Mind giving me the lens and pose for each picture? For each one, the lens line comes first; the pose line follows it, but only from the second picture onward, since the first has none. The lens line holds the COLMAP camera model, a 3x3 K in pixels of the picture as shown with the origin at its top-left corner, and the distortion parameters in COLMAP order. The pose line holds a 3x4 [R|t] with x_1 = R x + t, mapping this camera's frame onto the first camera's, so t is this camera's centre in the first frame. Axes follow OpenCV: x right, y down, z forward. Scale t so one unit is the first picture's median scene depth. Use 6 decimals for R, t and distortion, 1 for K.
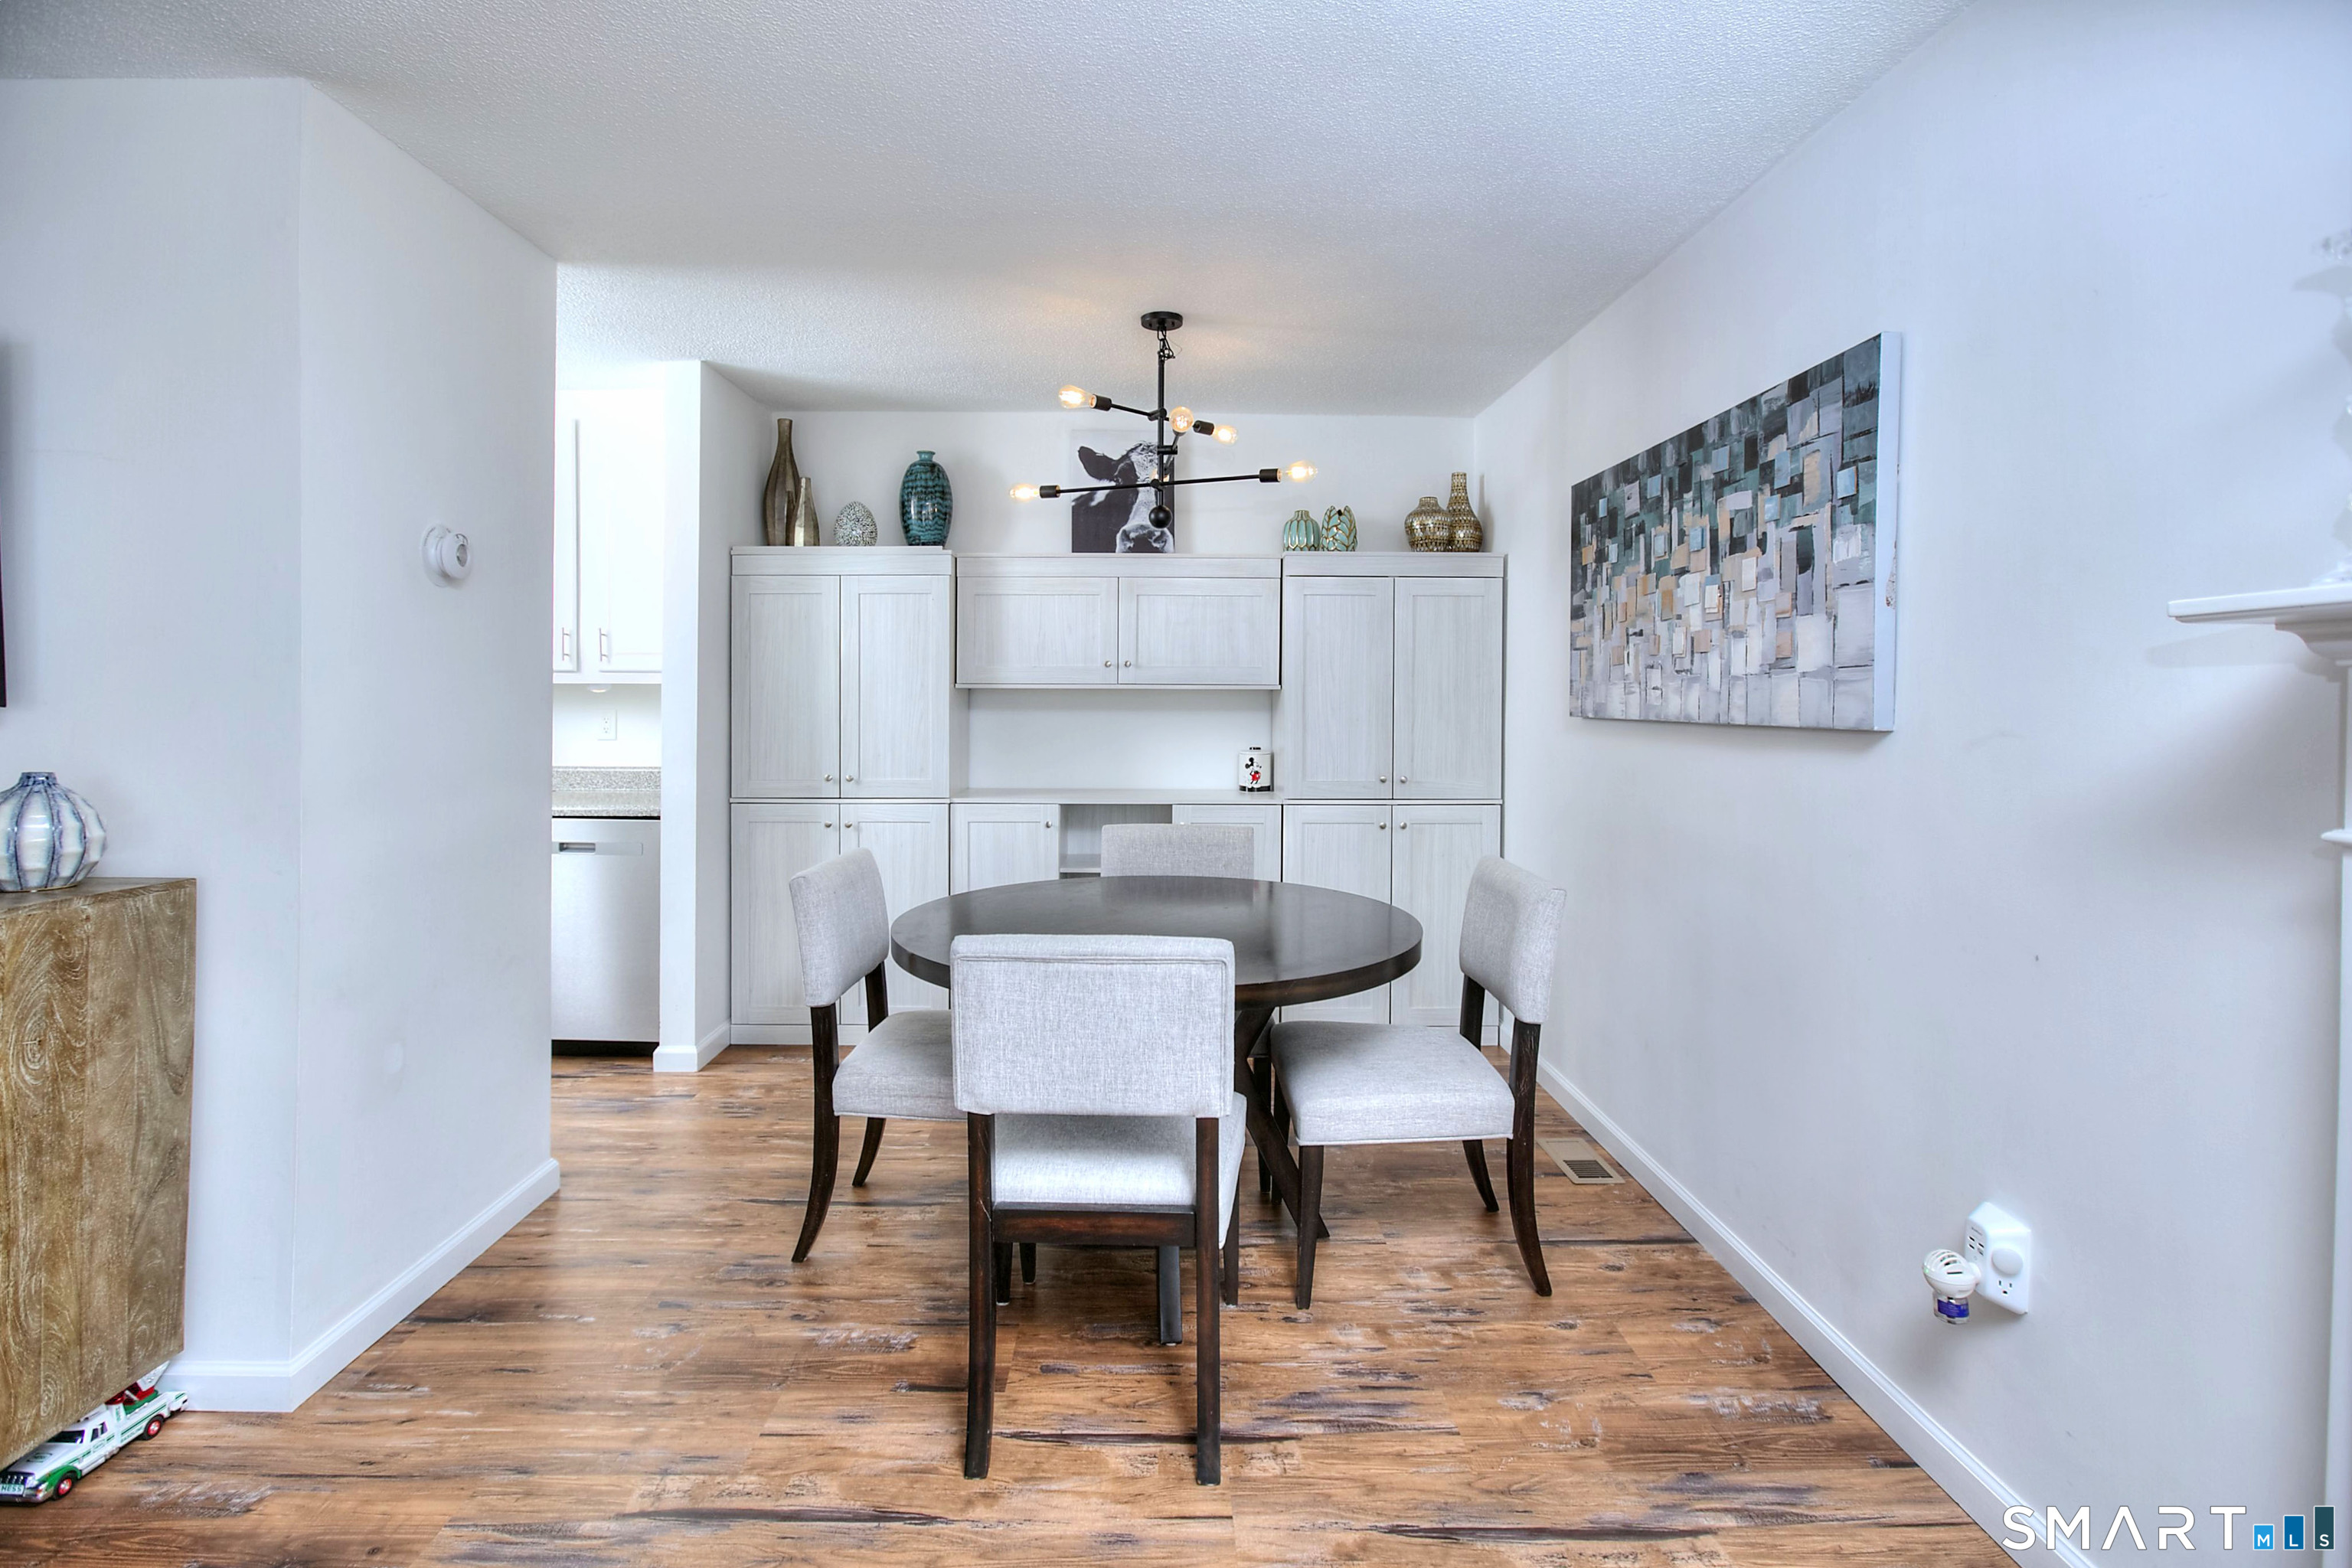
lens RADIAL K [[1176.1, 0, 1161.5], [0, 1176.1, 739.4], [0, 0, 1]] dist [-0.020678, 0.001359]
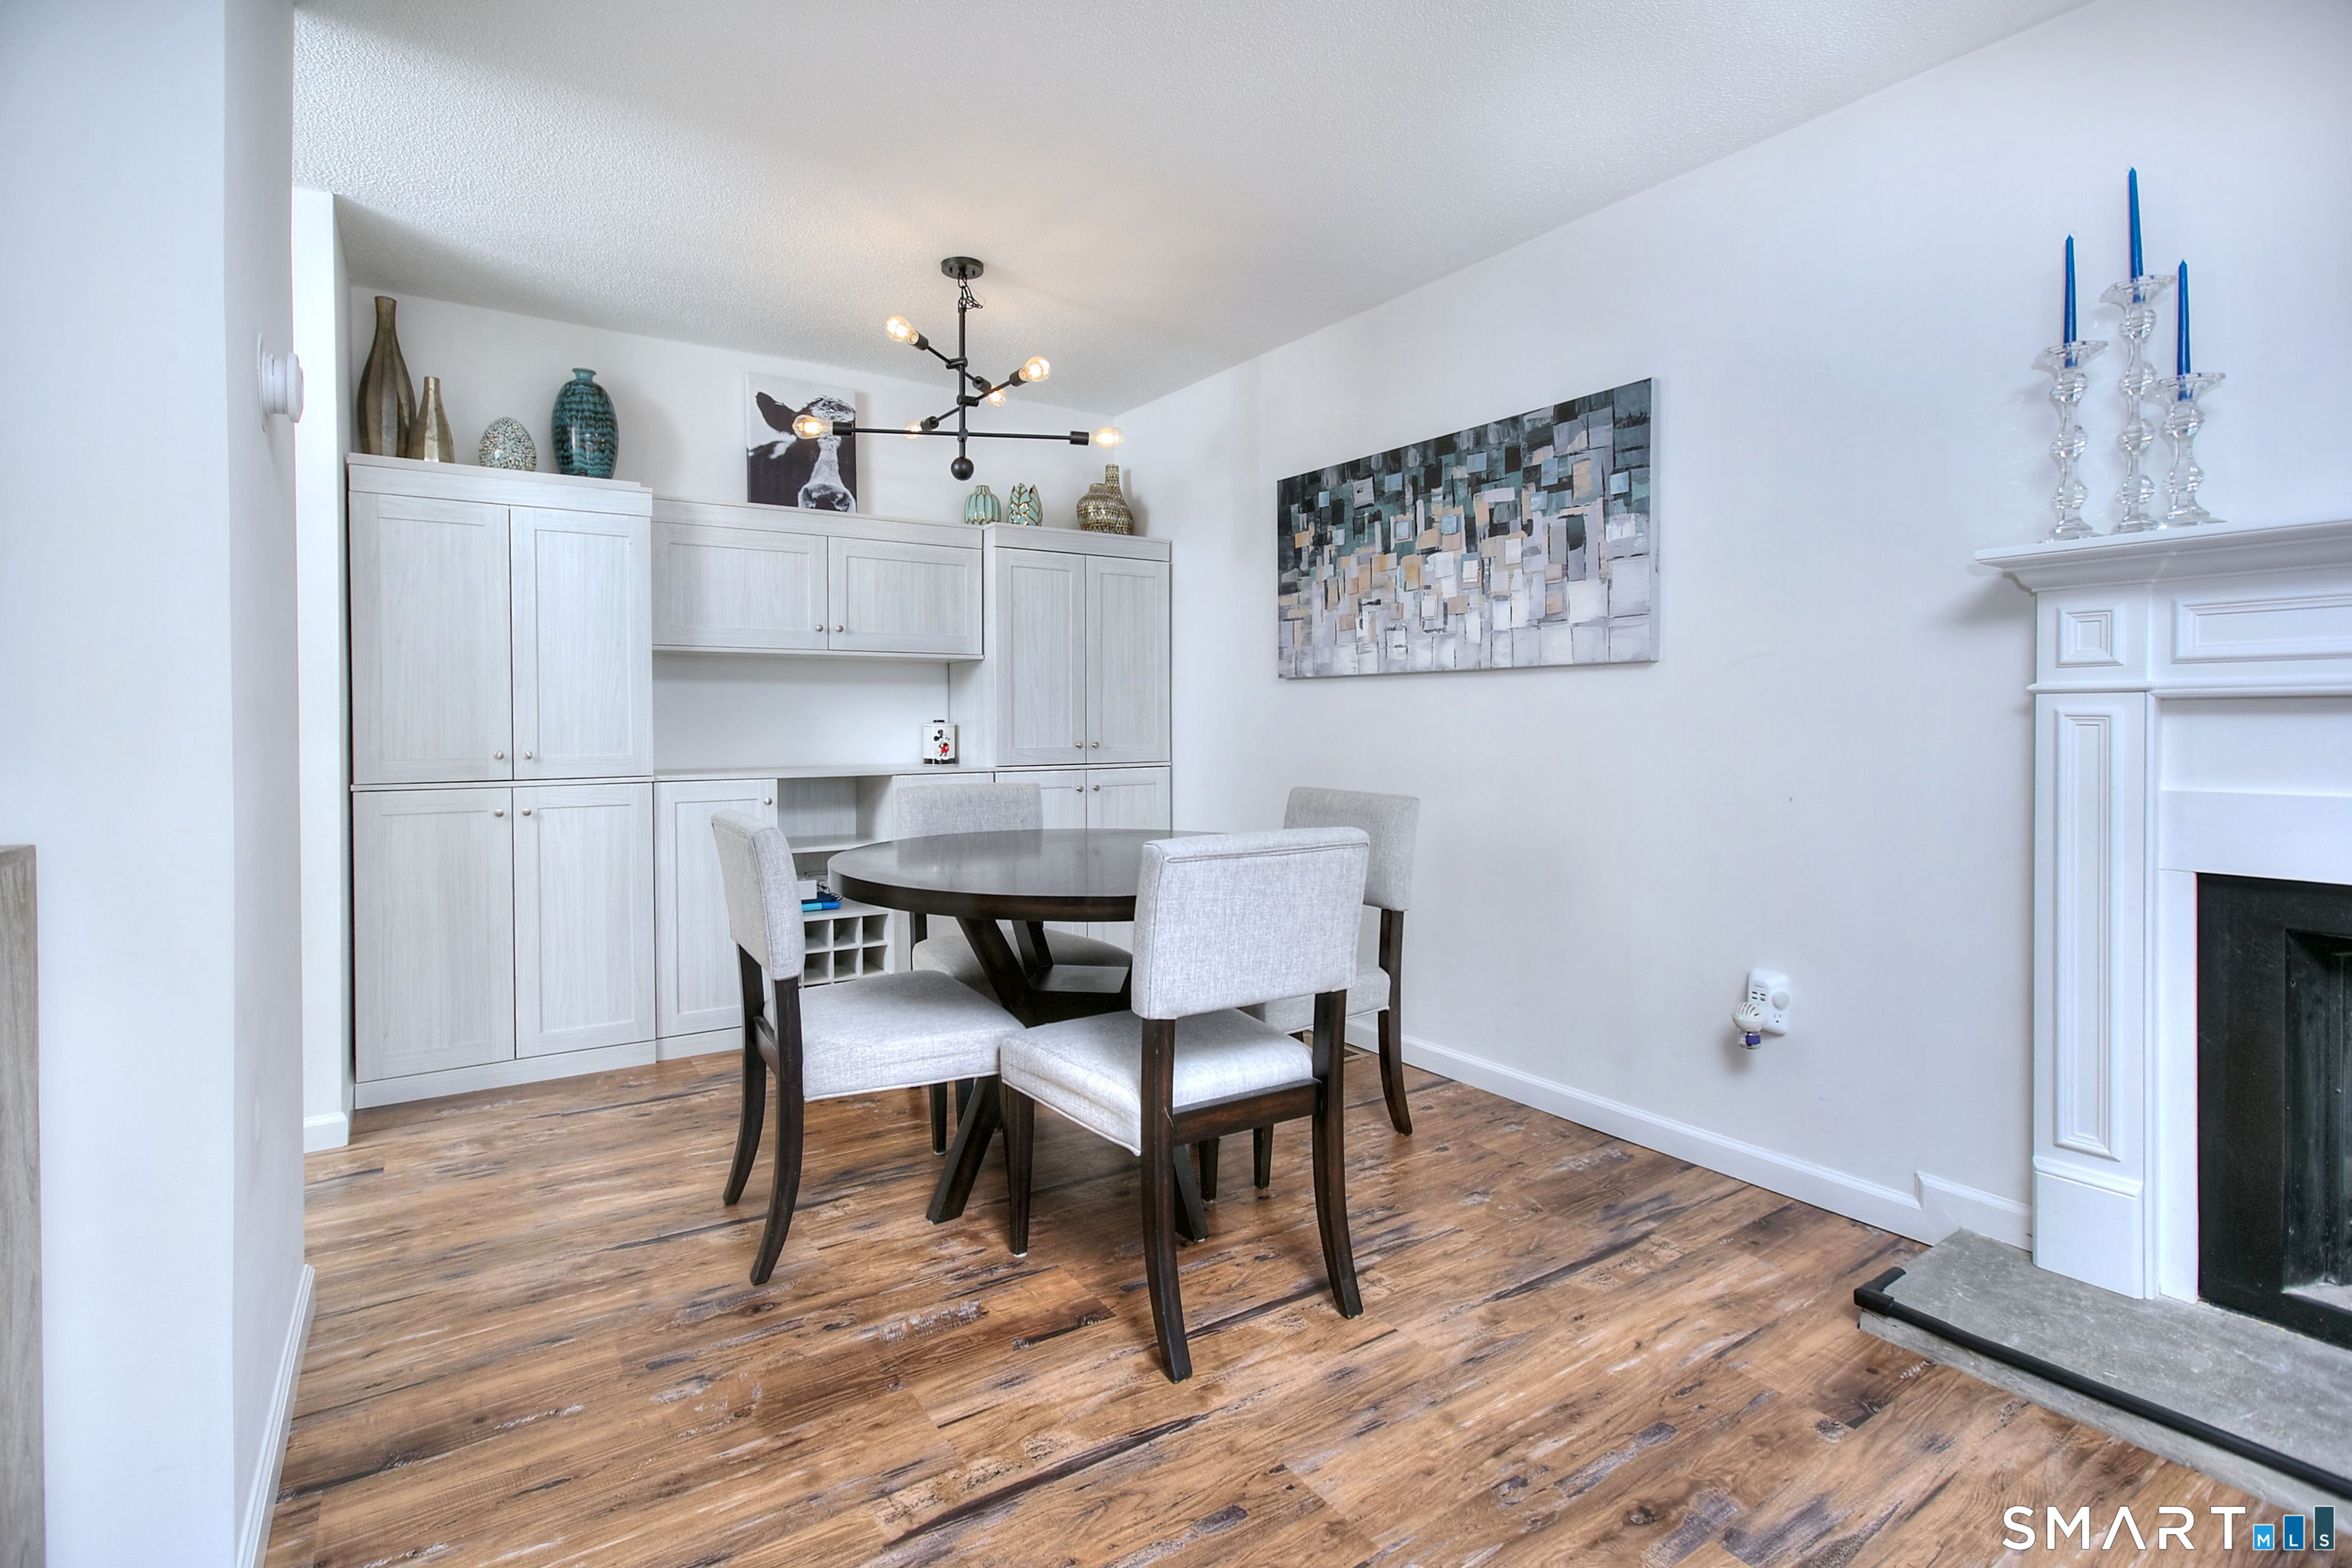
lens RADIAL K [[1156.9, 0, 1163.0], [0, 1156.9, 777.9], [0, 0, 1]] dist [-0.028706, 0.001650]
pose [[0.829104, -0.038087, 0.557795, -0.499850], [0.031302, 0.999274, 0.021706, 0.065068], [-0.558217, -0.000536, 0.829695, 0.132694]]
